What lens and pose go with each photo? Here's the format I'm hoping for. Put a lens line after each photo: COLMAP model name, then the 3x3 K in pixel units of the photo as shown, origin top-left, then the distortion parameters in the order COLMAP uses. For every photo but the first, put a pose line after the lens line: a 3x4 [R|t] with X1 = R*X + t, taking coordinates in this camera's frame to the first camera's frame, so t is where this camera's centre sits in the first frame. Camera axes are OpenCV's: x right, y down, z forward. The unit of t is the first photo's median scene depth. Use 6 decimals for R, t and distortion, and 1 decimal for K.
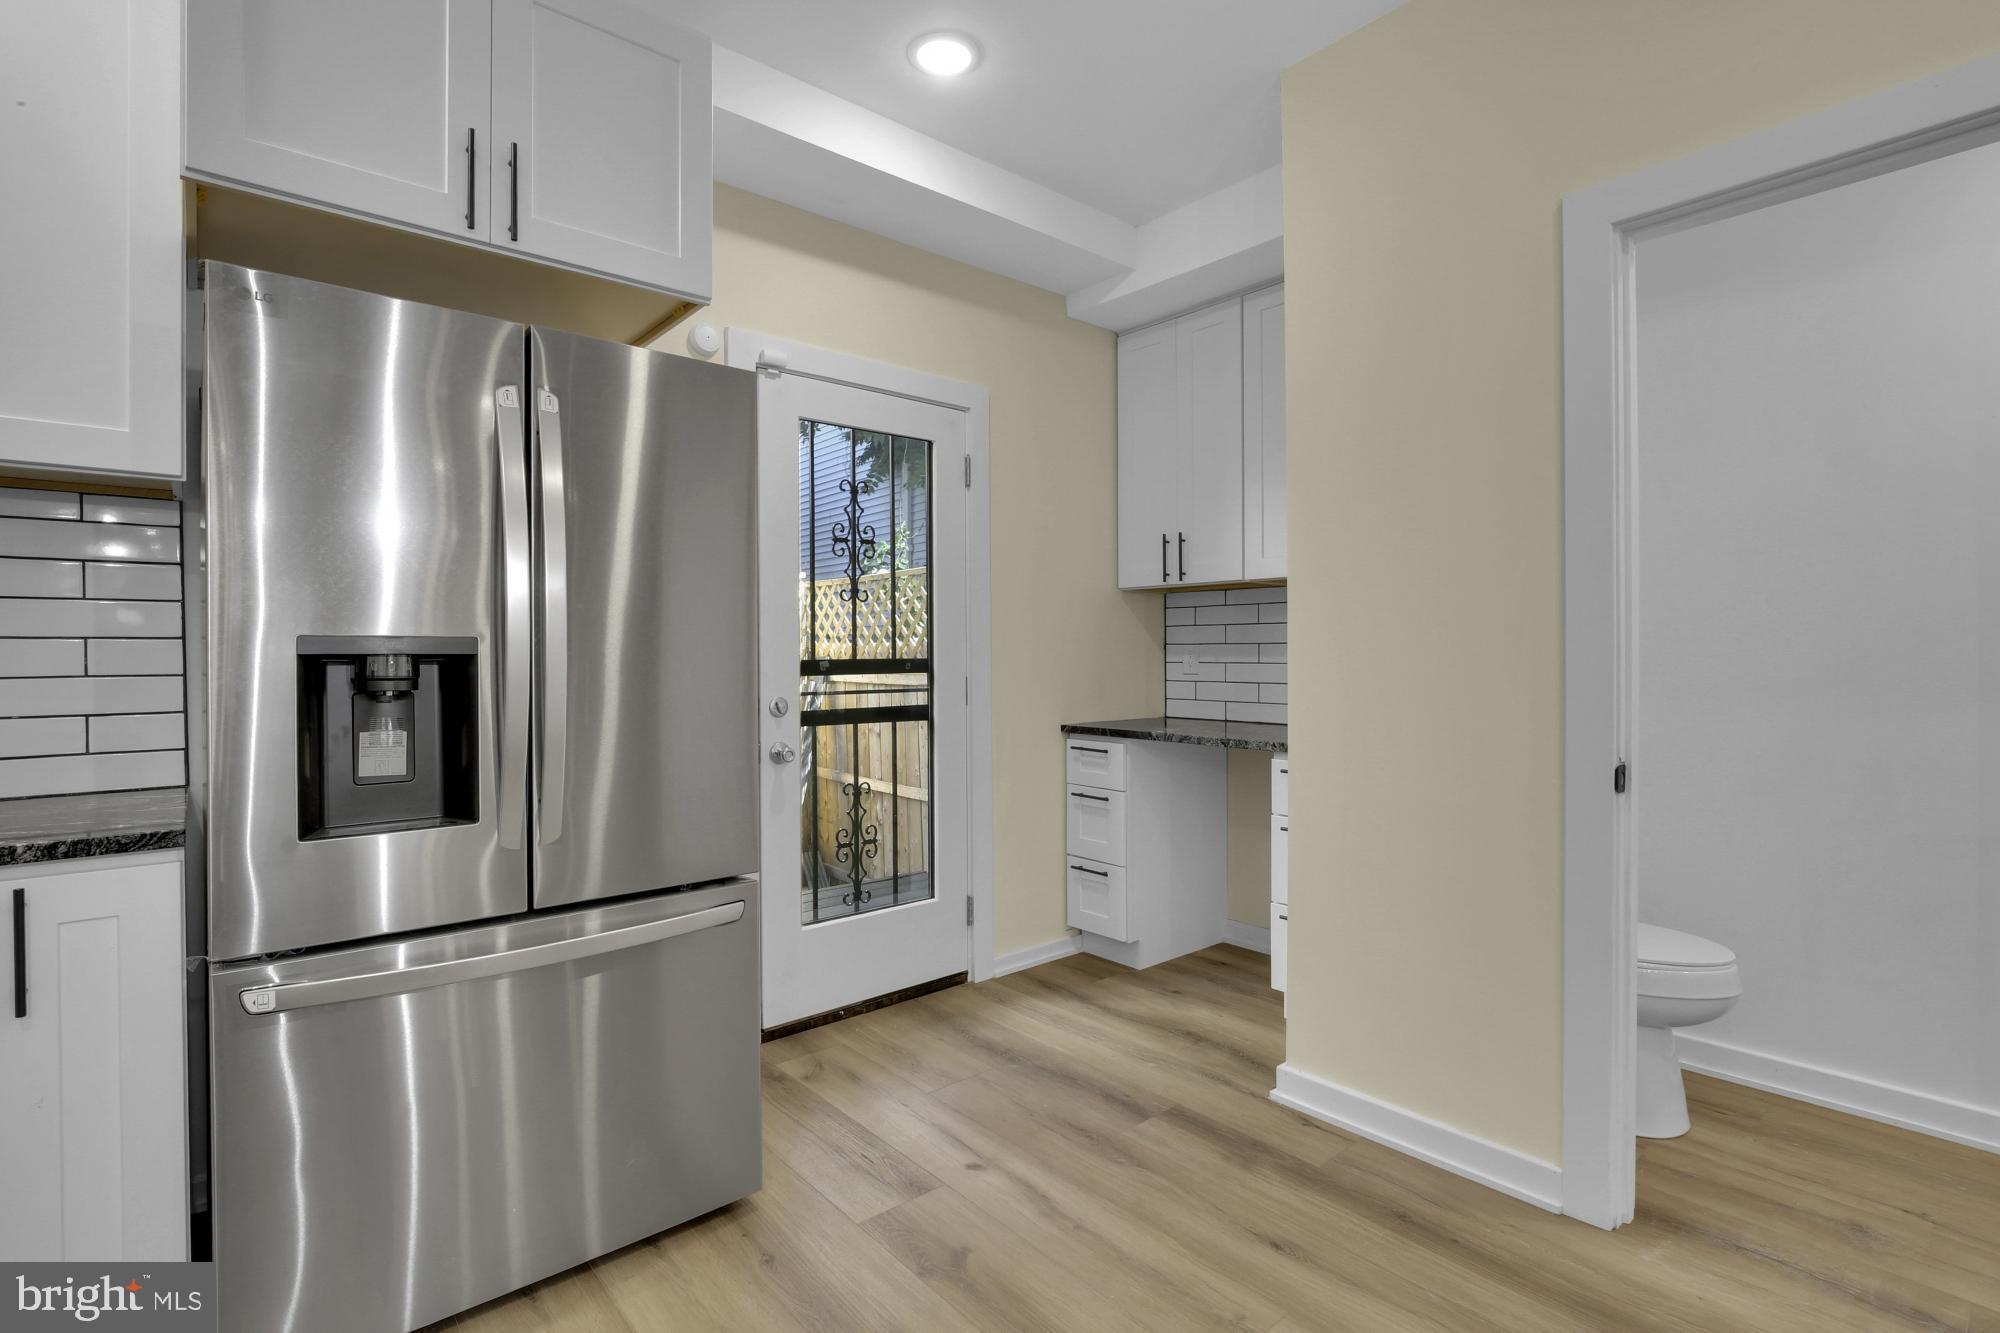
lens RADIAL K [[951.4, 0, 991.5], [0, 951.4, 658.2], [0, 0, 1]] dist [-0.000555, -0.000072]
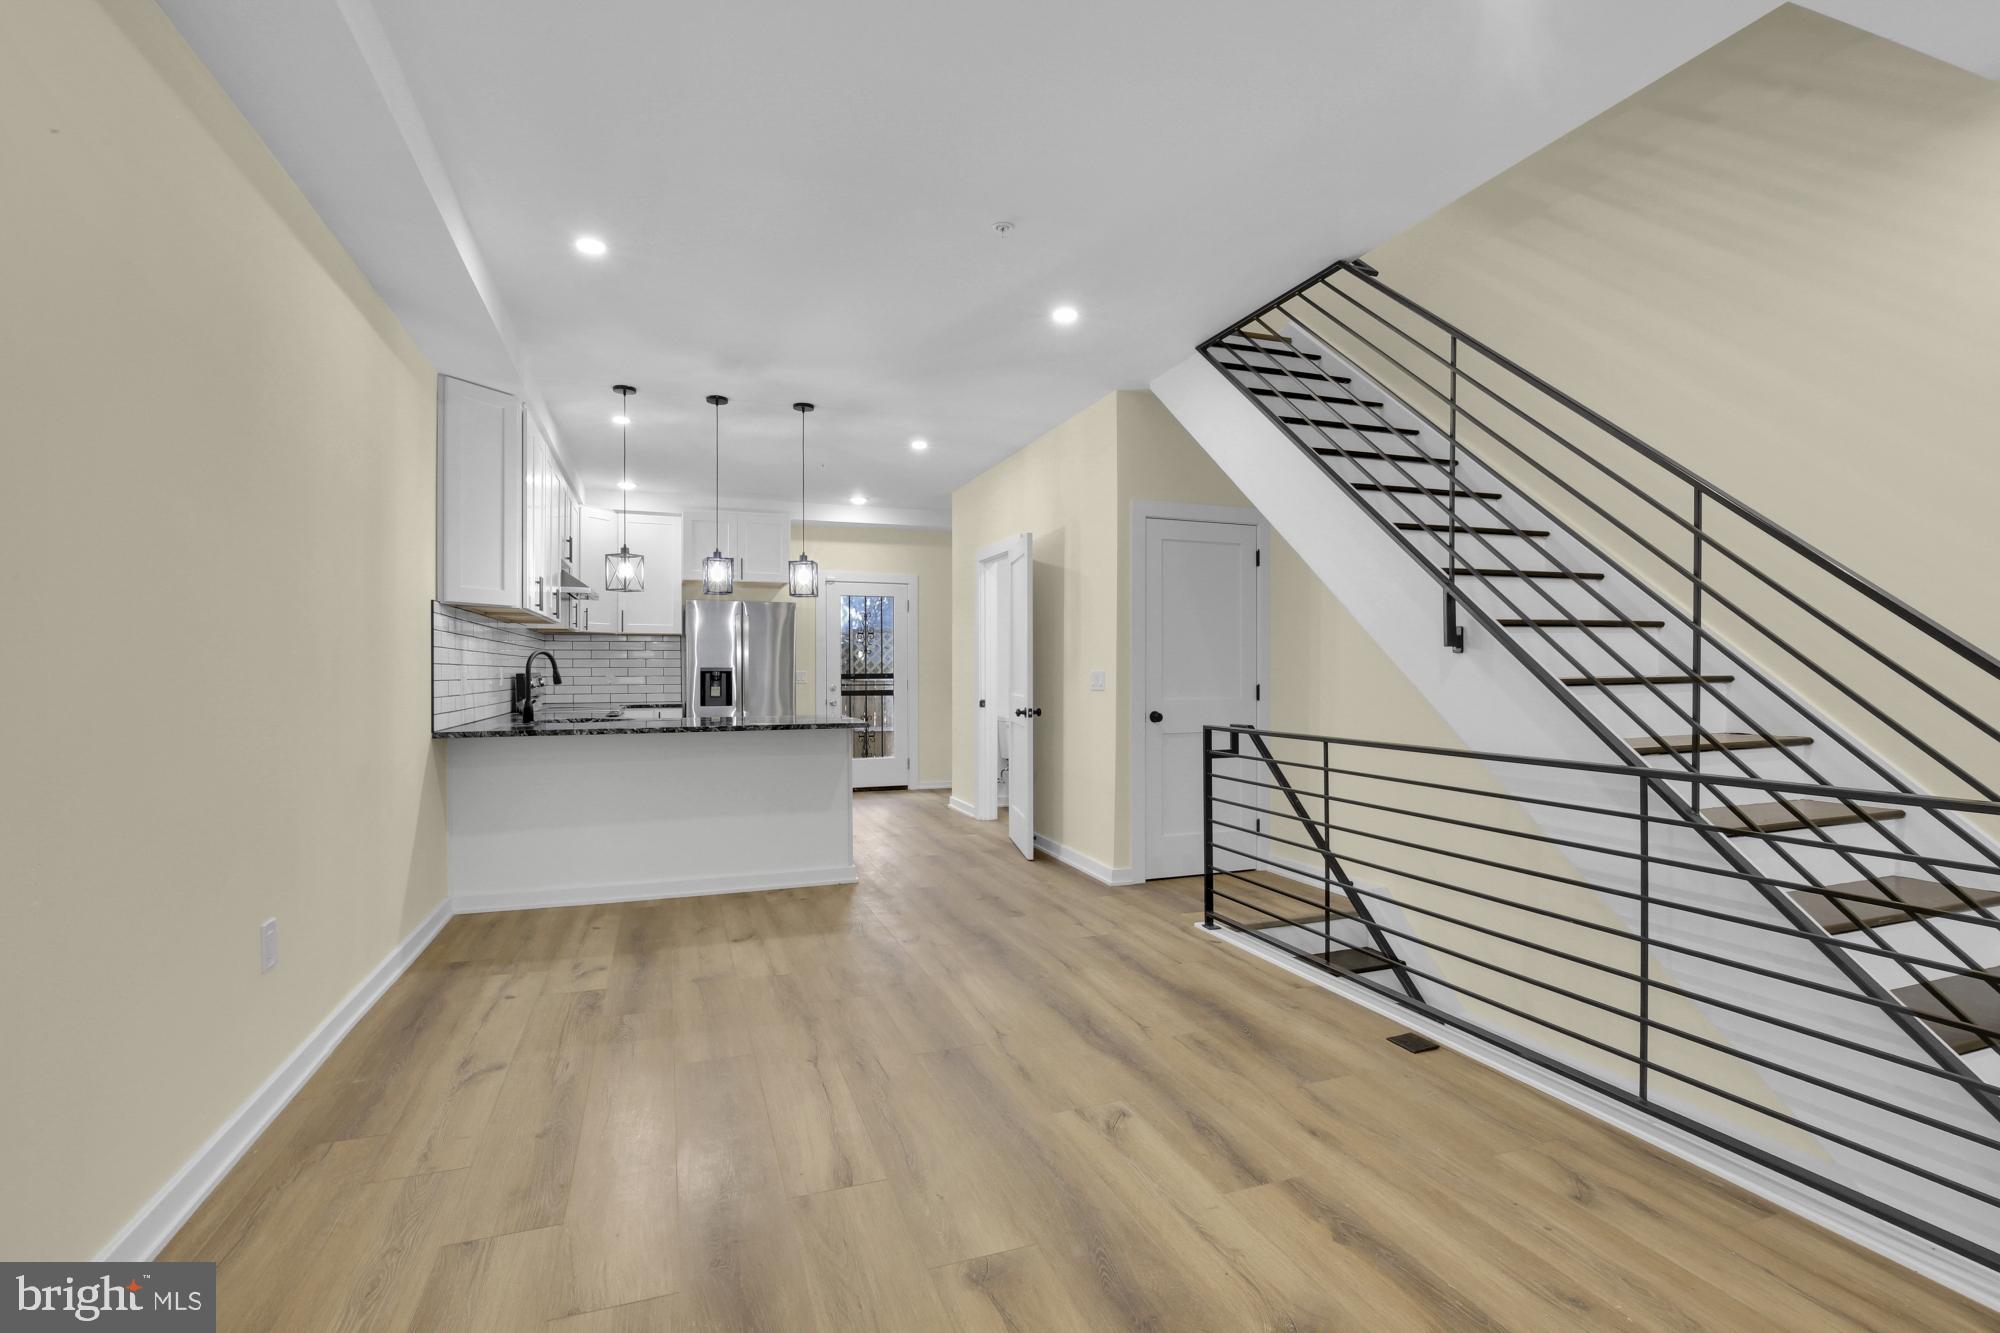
lens RADIAL K [[951.4, 0, 1008.5], [0, 951.4, 669.7], [0, 0, 1]] dist [-0.000555, -0.000072]
pose [[0.938192, 0.001017, -0.346114, 1.880105], [-0.003389, 0.999975, -0.006248, 0.009130], [0.346098, 0.007035, 0.938172, -2.340881]]
